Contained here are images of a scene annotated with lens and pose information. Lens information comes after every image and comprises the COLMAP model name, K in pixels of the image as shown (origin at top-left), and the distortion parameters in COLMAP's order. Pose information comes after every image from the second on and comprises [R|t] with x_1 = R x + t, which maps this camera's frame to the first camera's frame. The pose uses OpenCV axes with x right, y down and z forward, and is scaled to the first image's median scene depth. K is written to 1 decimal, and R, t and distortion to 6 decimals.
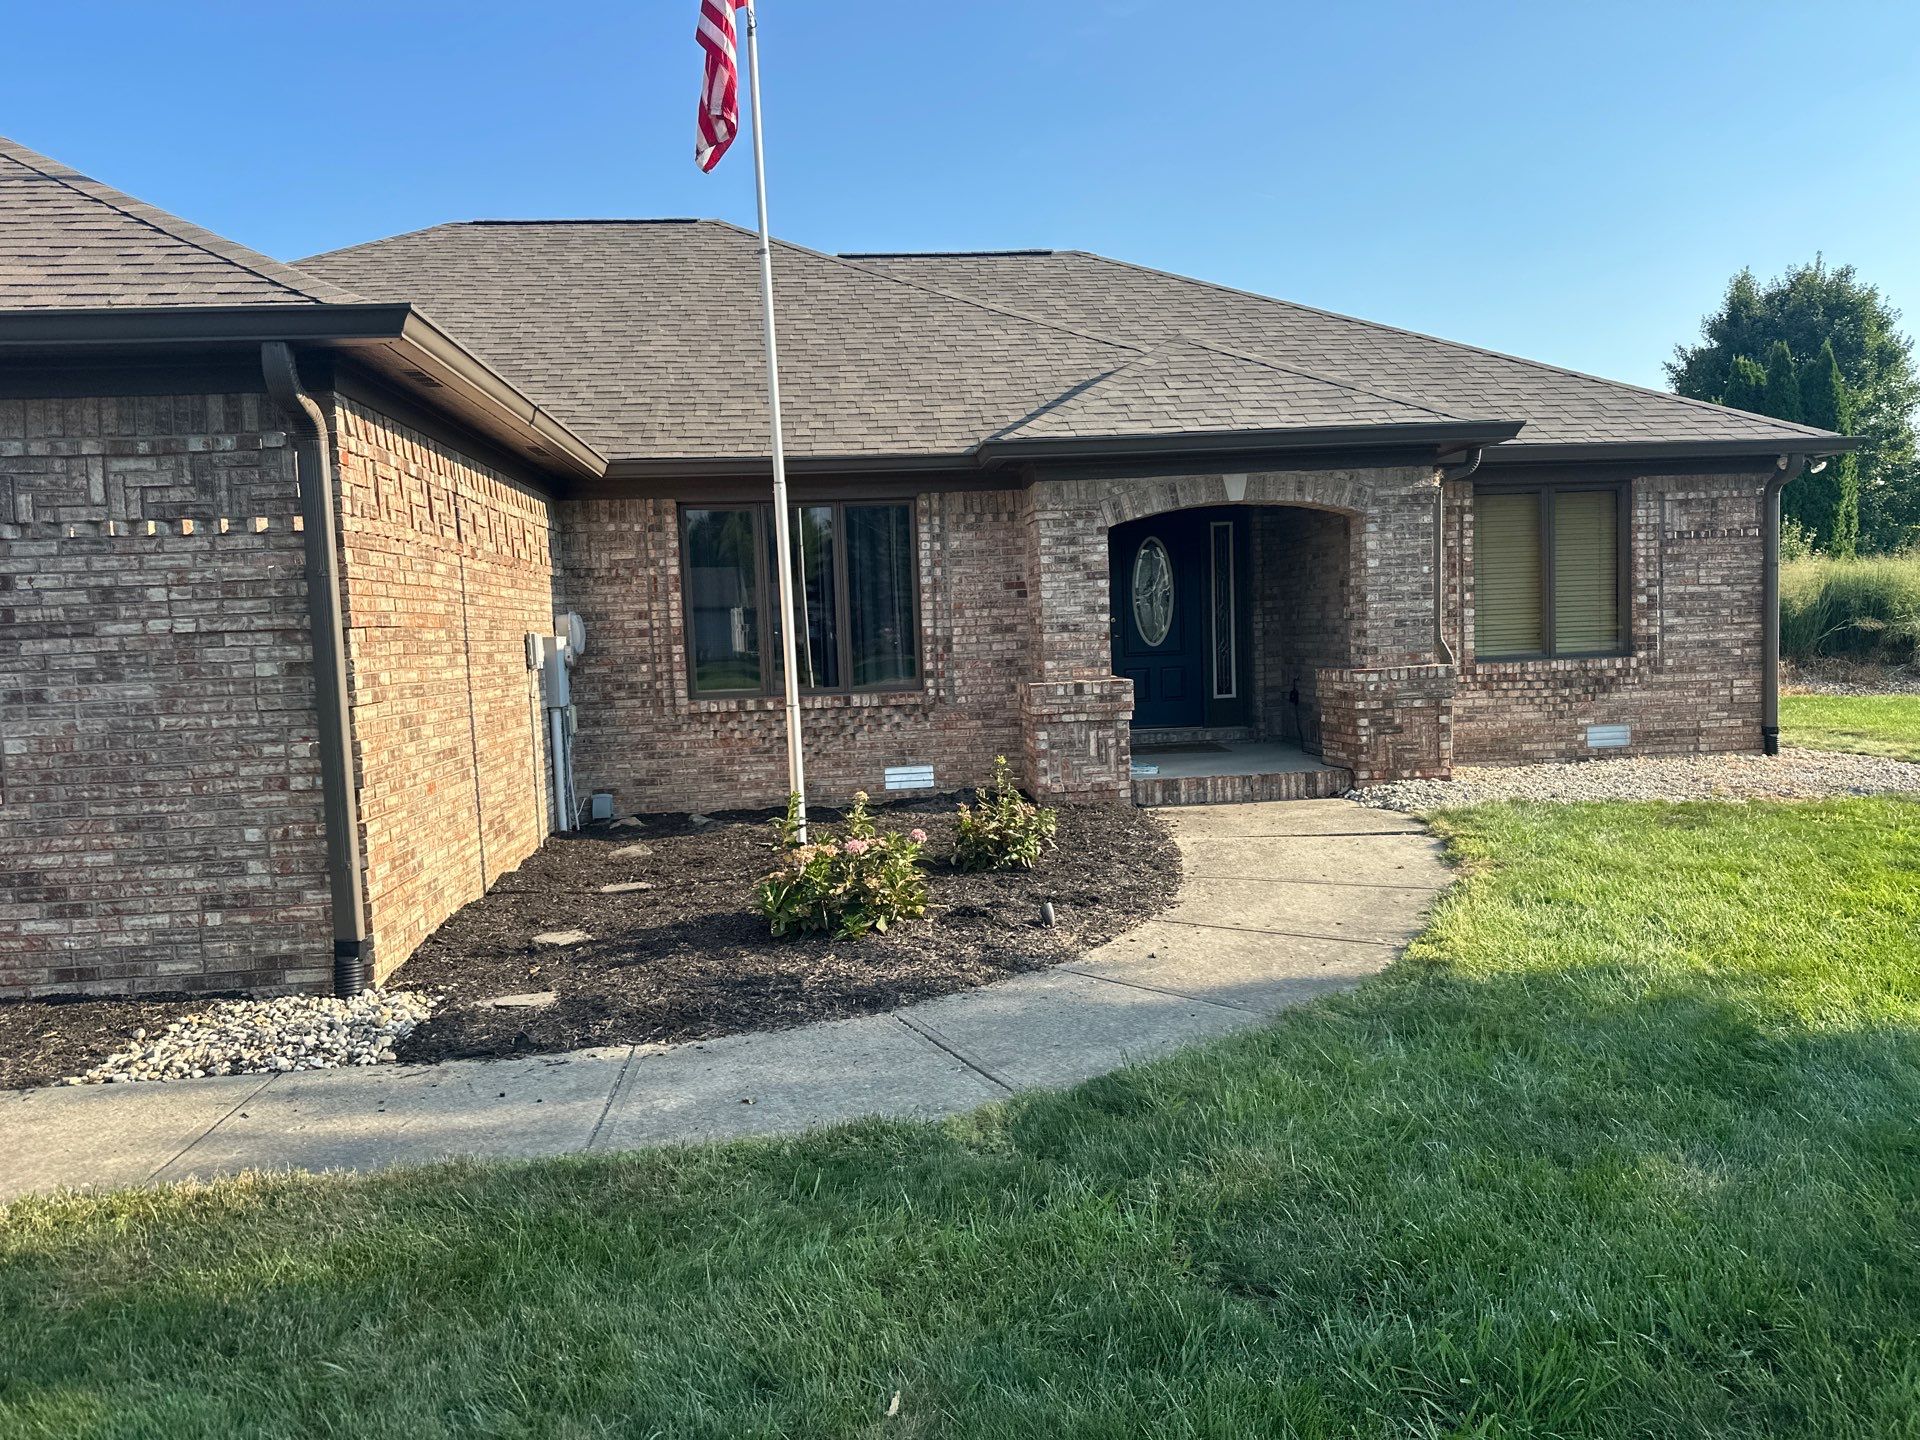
lens RADIAL K [[1366.6, 0, 943.1], [0, 1366.6, 725.1], [0, 0, 1]] dist [0.153024, -0.230364]
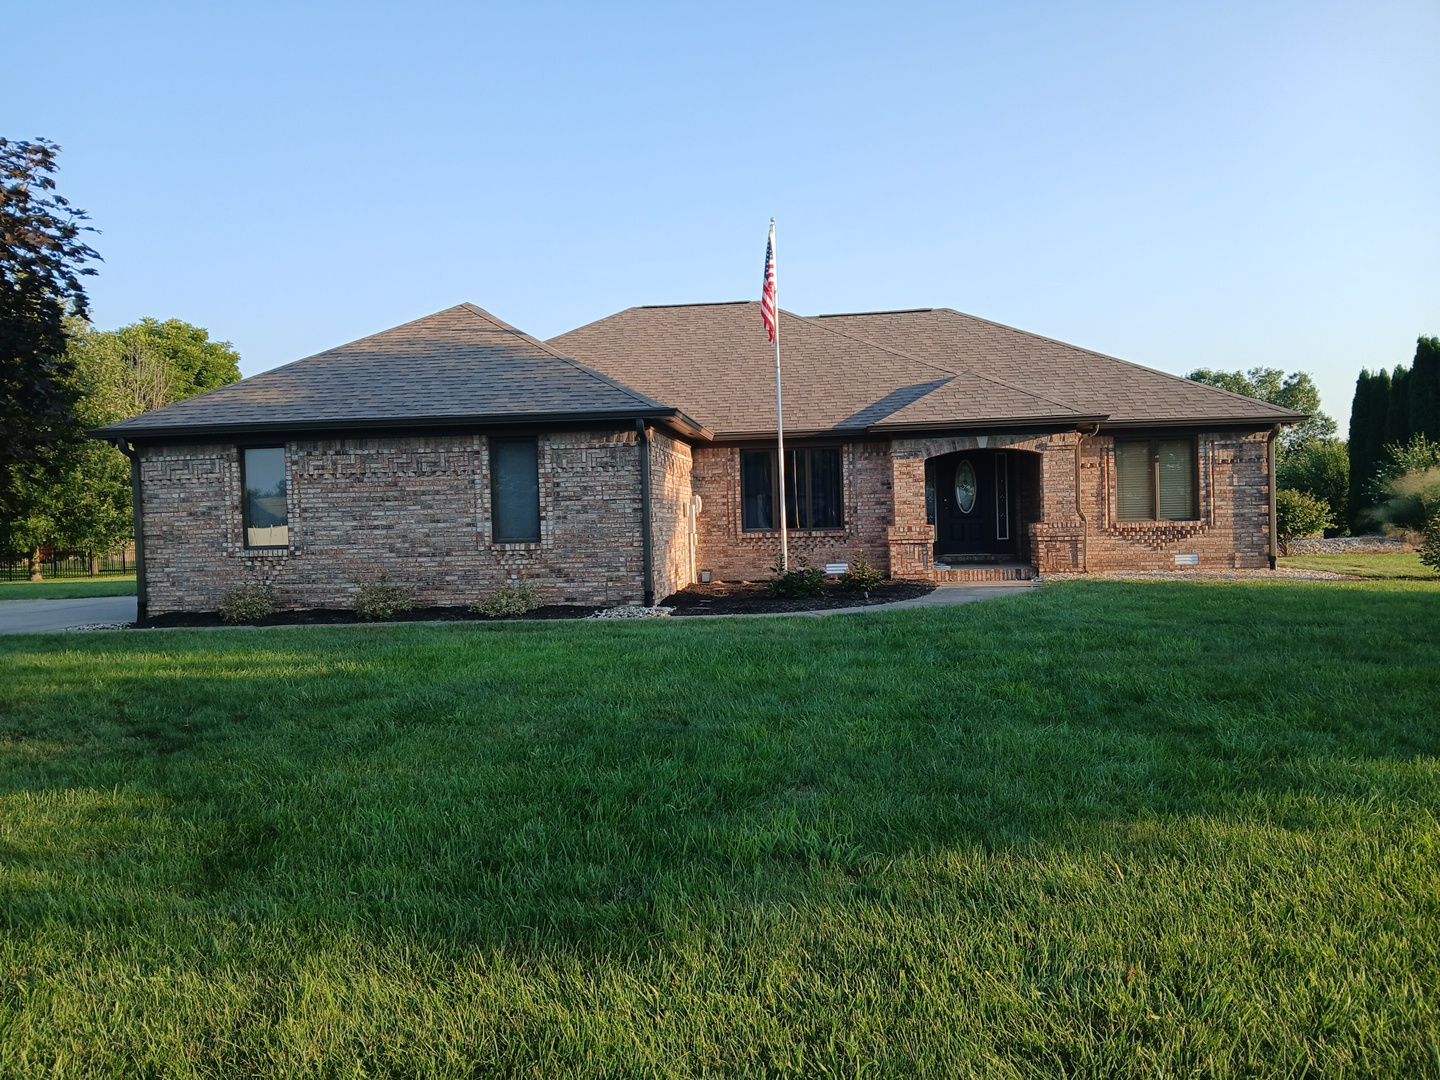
lens RADIAL K [[1025.0, 0, 707.4], [0, 1025.0, 543.8], [0, 0, 1]] dist [0.153024, -0.230364]
pose [[0.979914, 0.017138, -0.198683, 0.105891], [-0.024688, 0.999062, -0.035589, 0.065657], [0.197887, 0.039779, 0.979417, -0.735267]]
